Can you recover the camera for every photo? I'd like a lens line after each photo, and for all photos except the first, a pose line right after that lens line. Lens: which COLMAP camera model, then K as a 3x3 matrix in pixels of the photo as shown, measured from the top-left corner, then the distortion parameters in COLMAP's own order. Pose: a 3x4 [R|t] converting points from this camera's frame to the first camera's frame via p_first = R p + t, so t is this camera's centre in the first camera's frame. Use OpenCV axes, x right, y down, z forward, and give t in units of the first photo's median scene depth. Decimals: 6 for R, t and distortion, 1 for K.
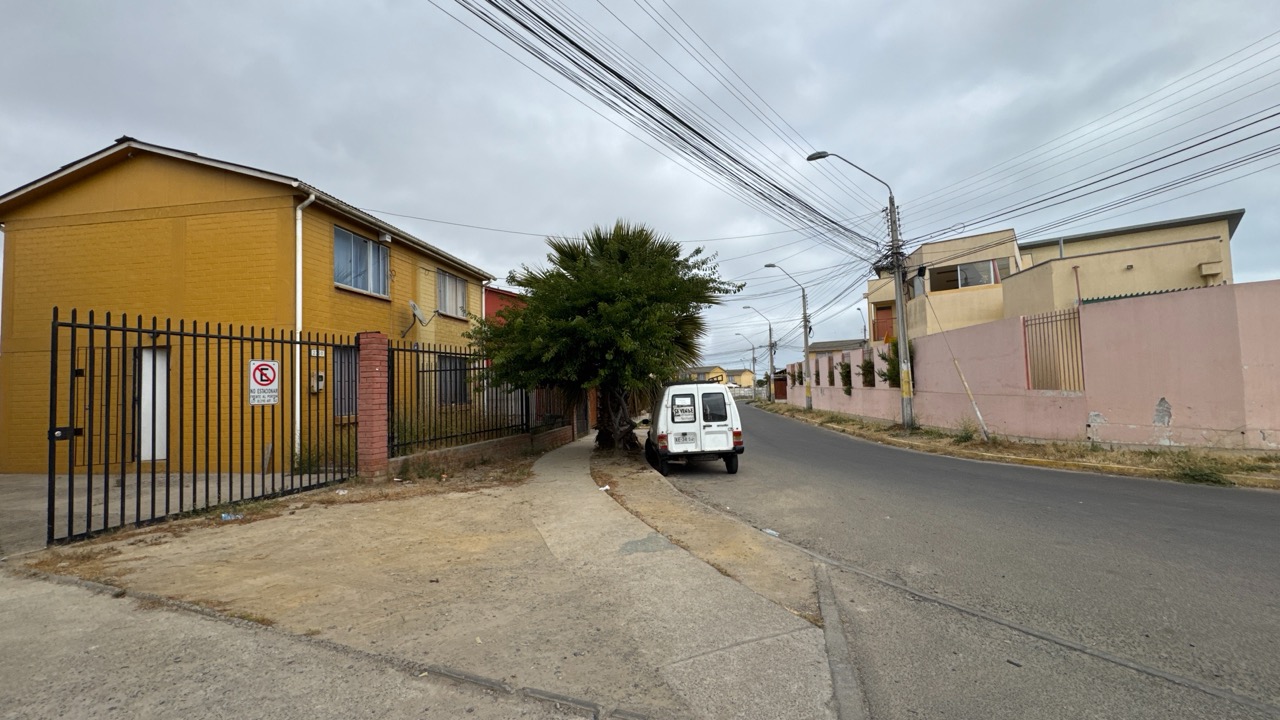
lens RADIAL K [[511.0, 0, 640.0], [0, 511.0, 360.0], [0, 0, 1]] dist [-0.002878, 0.000172]
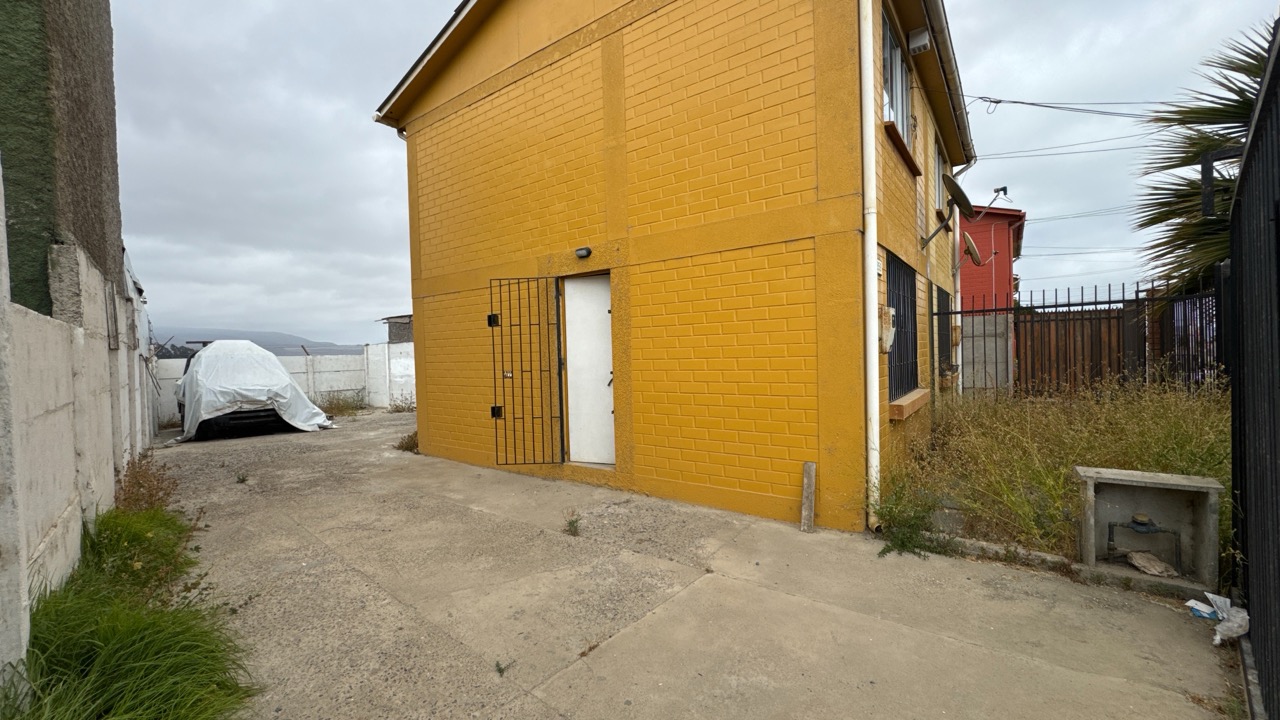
lens RADIAL K [[511.0, 0, 640.0], [0, 511.0, 360.0], [0, 0, 1]] dist [-0.002878, 0.000172]
pose [[0.876534, 0.013426, -0.481154, -0.647096], [0.025381, 0.996931, 0.074056, 0.033251], [0.480671, -0.077125, 0.873503, 0.538813]]
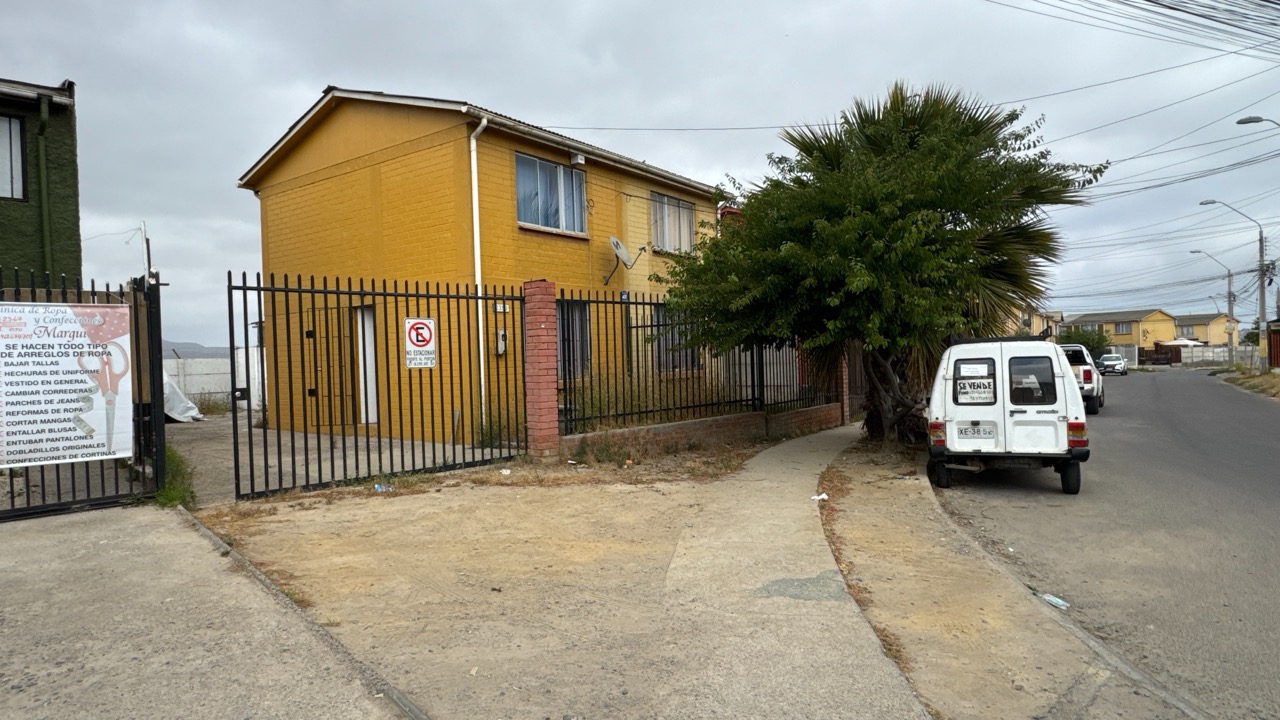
lens RADIAL K [[714.8, 0, 640.0], [0, 714.8, 360.0], [0, 0, 1]] dist [-0.000781, -0.000471]
pose [[0.882159, 0.006630, -0.470906, 0.144620], [0.027419, 0.997482, 0.065409, 0.001767], [0.470154, -0.070613, 0.879755, 0.062262]]
